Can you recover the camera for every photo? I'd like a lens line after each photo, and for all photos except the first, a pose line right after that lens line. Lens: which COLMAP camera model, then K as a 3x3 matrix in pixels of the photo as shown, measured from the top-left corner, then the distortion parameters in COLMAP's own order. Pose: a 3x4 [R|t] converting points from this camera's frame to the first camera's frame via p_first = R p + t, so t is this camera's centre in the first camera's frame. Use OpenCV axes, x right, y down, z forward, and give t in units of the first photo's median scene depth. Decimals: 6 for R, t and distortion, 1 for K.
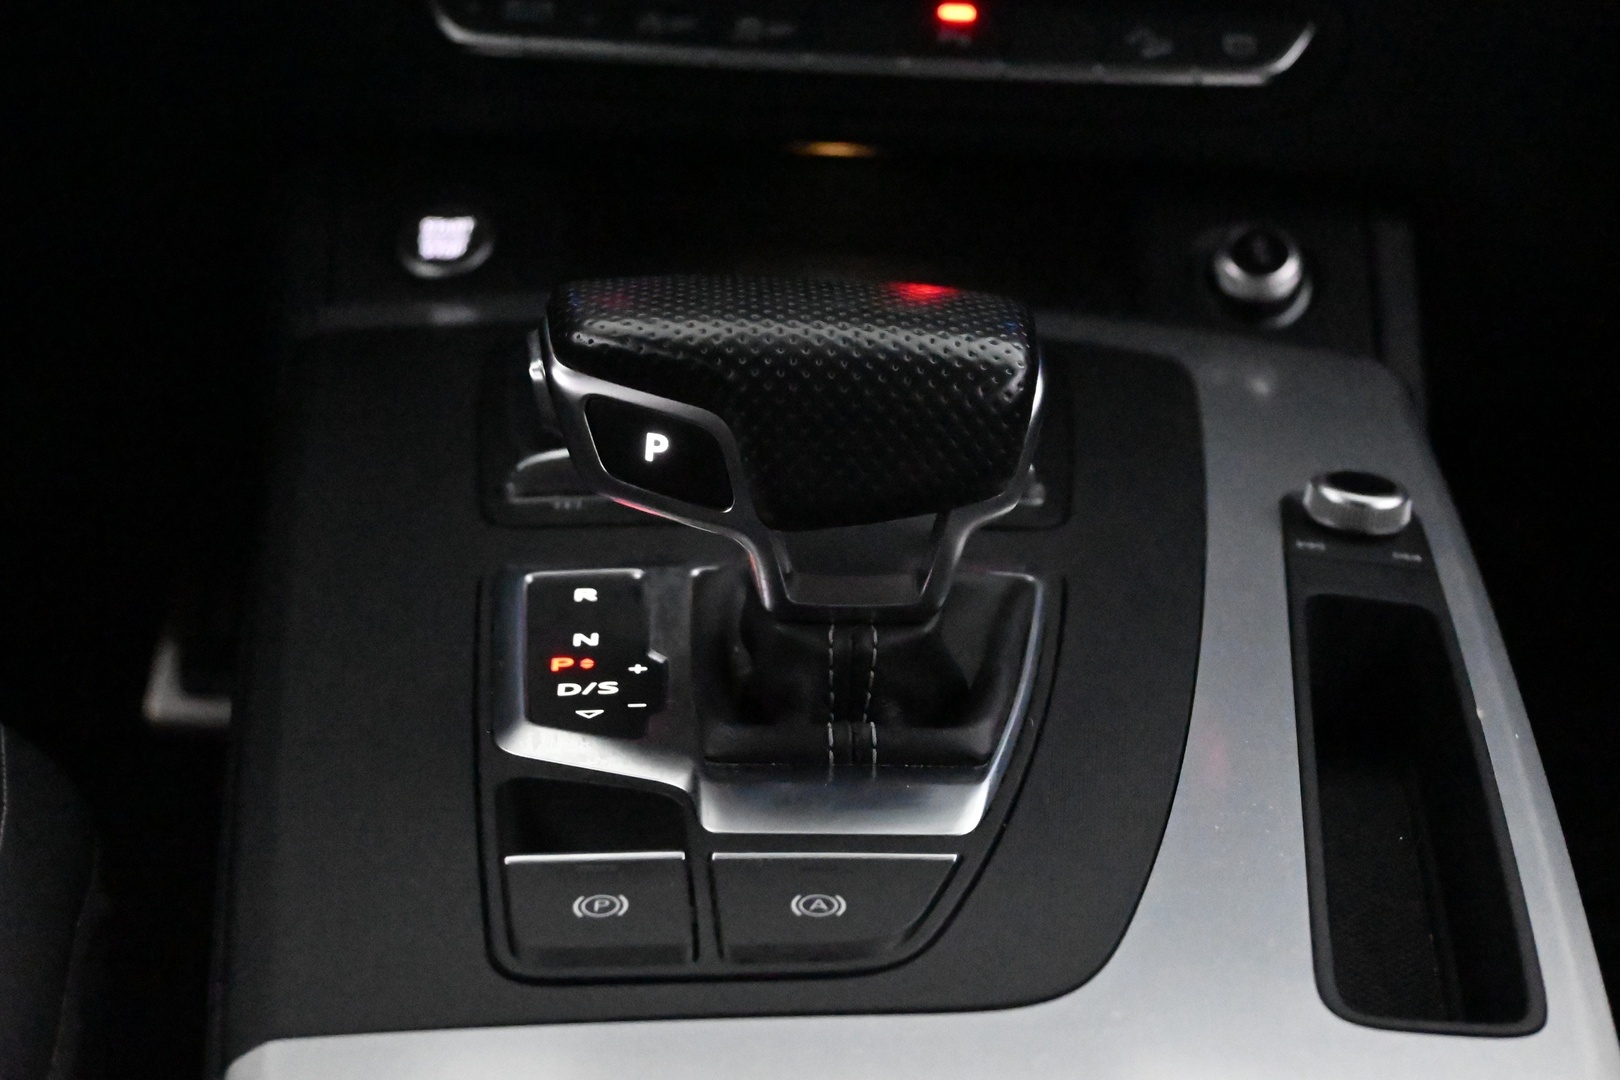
lens RADIAL K [[3103.6, 0, 814.2], [0, 3103.6, 542.4], [0, 0, 1]] dist [0.005012, 0.000000]
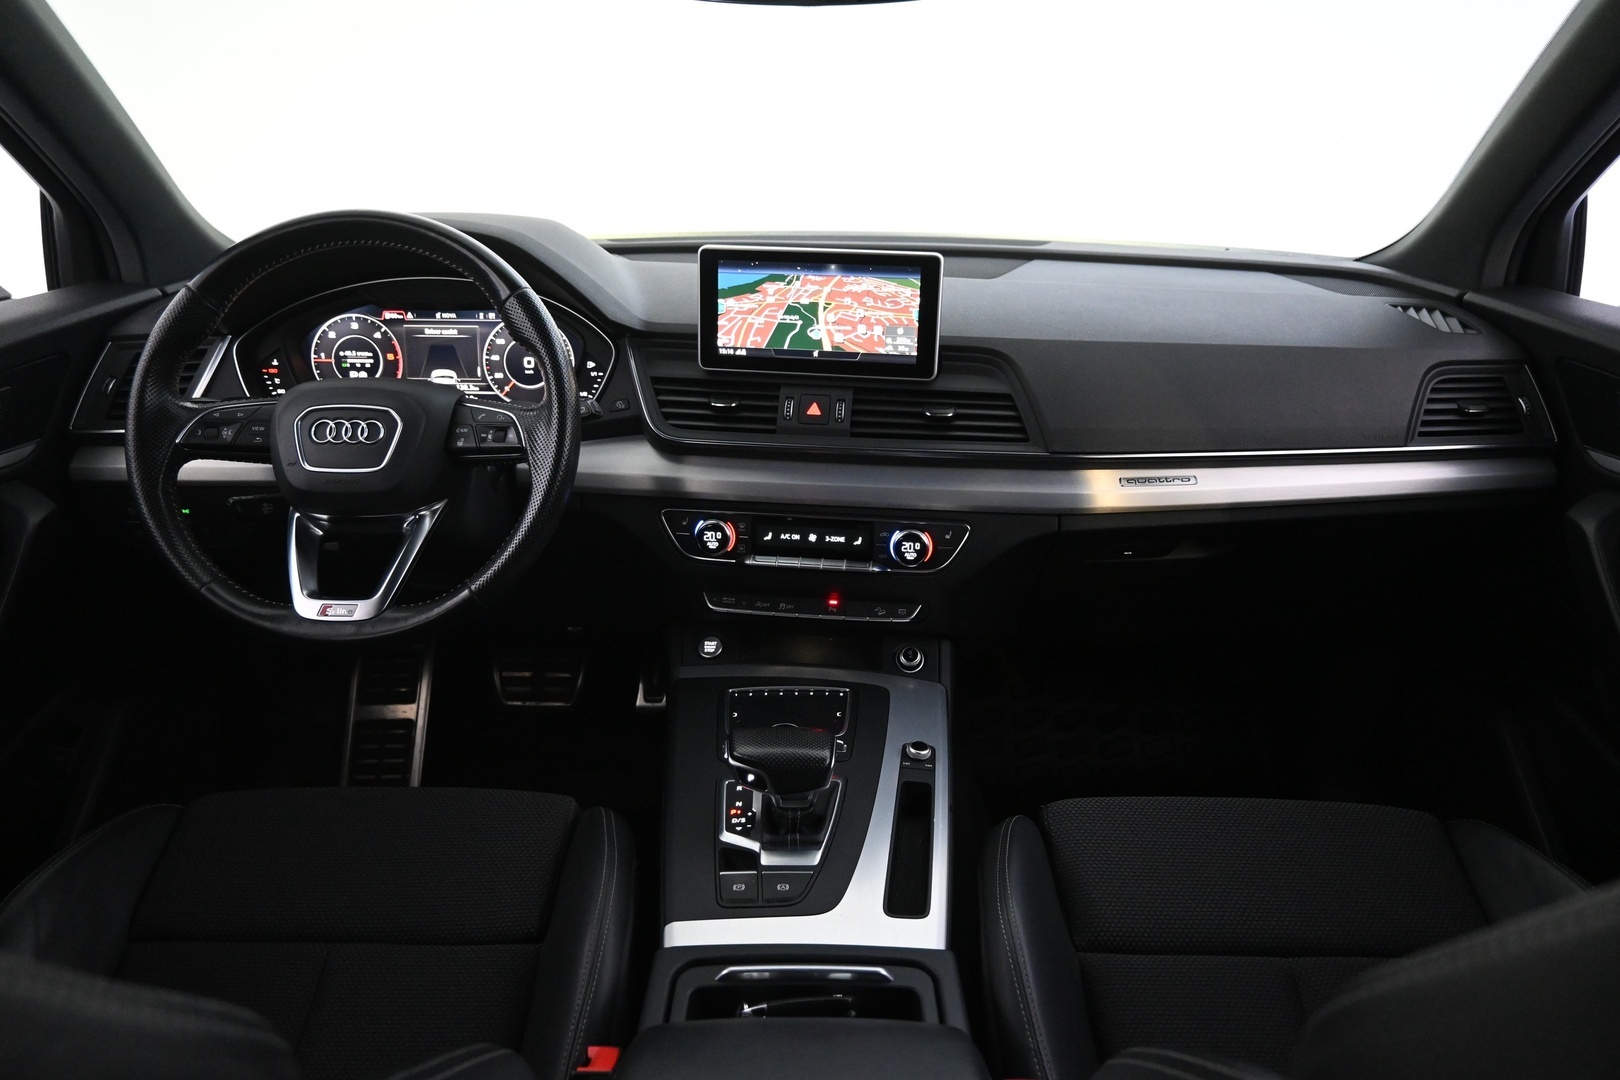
lens RADIAL K [[1146.3, 0, 823.5], [0, 1146.3, 547.2], [0, 0, 1]] dist [-0.011602, -0.000957]
pose [[0.999247, -0.011456, -0.037063, 0.120853], [0.014440, 0.996587, 0.081272, -0.493030], [0.036005, -0.081746, 0.996003, -0.662983]]
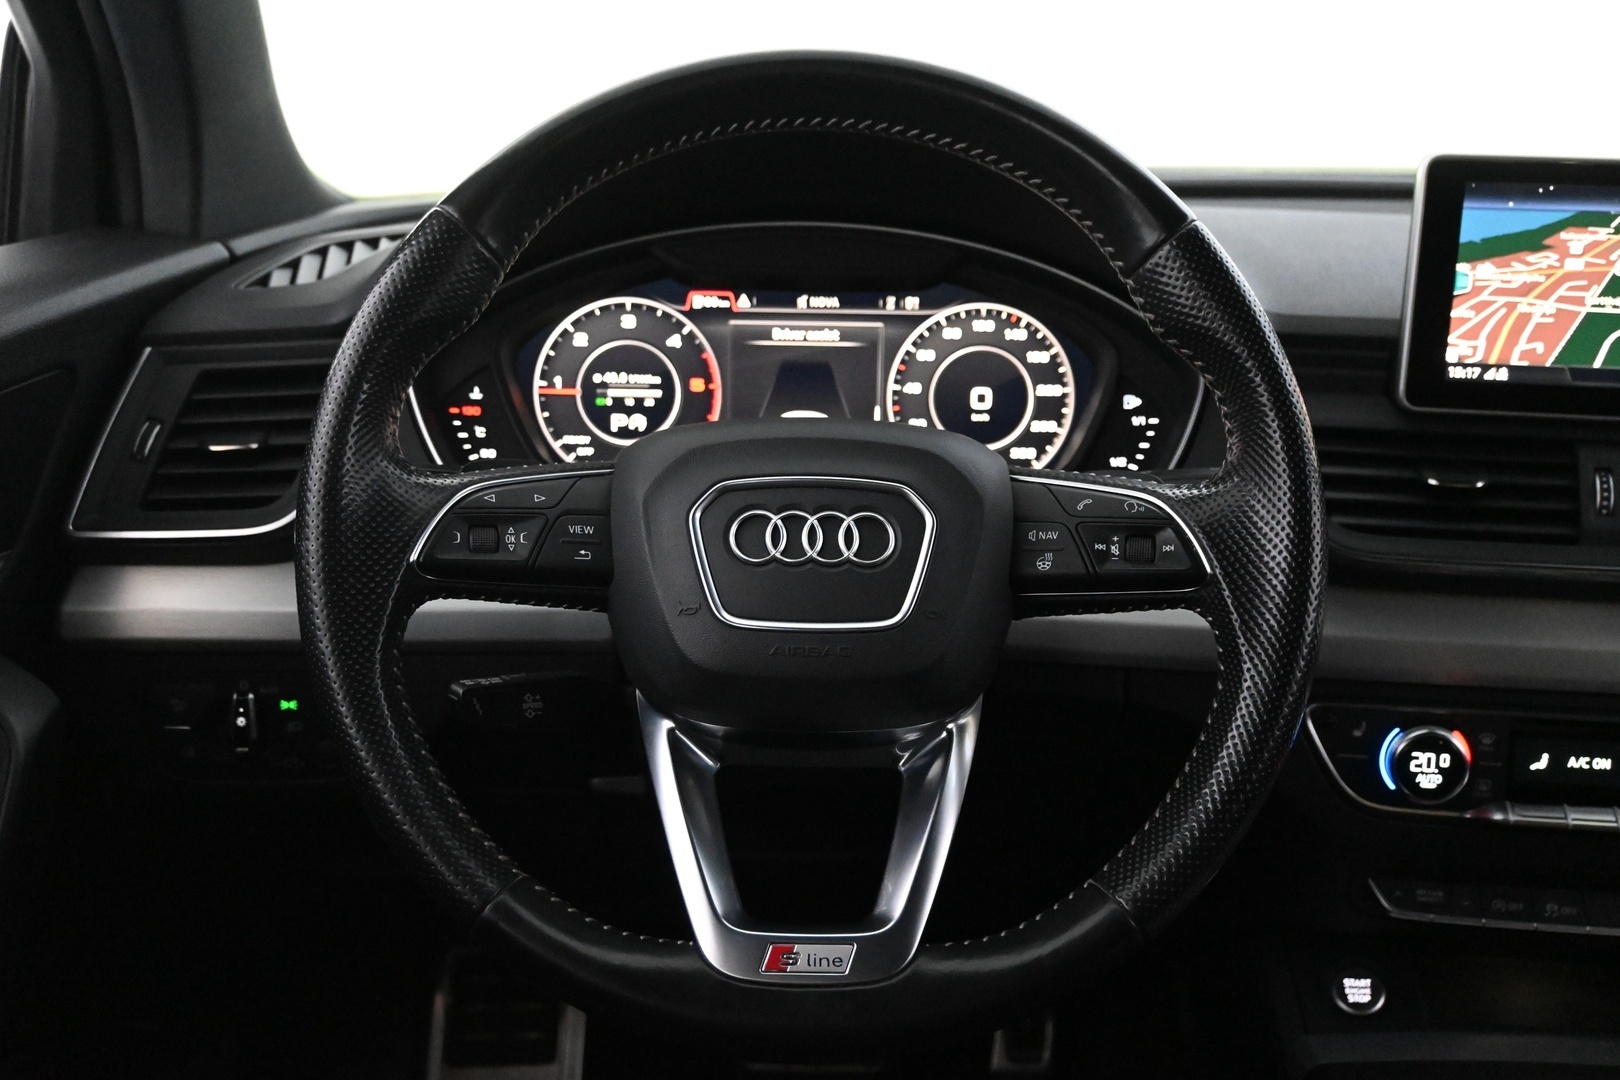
lens RADIAL K [[1720.1, 0, 818.4], [0, 1720.1, 542.7], [0, 0, 1]] dist [-0.004514, 0.000000]
pose [[0.999625, -0.012107, -0.024580, -0.602711], [0.011659, 0.999765, -0.018271, -0.512027], [0.024796, 0.017977, 0.999531, -0.103700]]
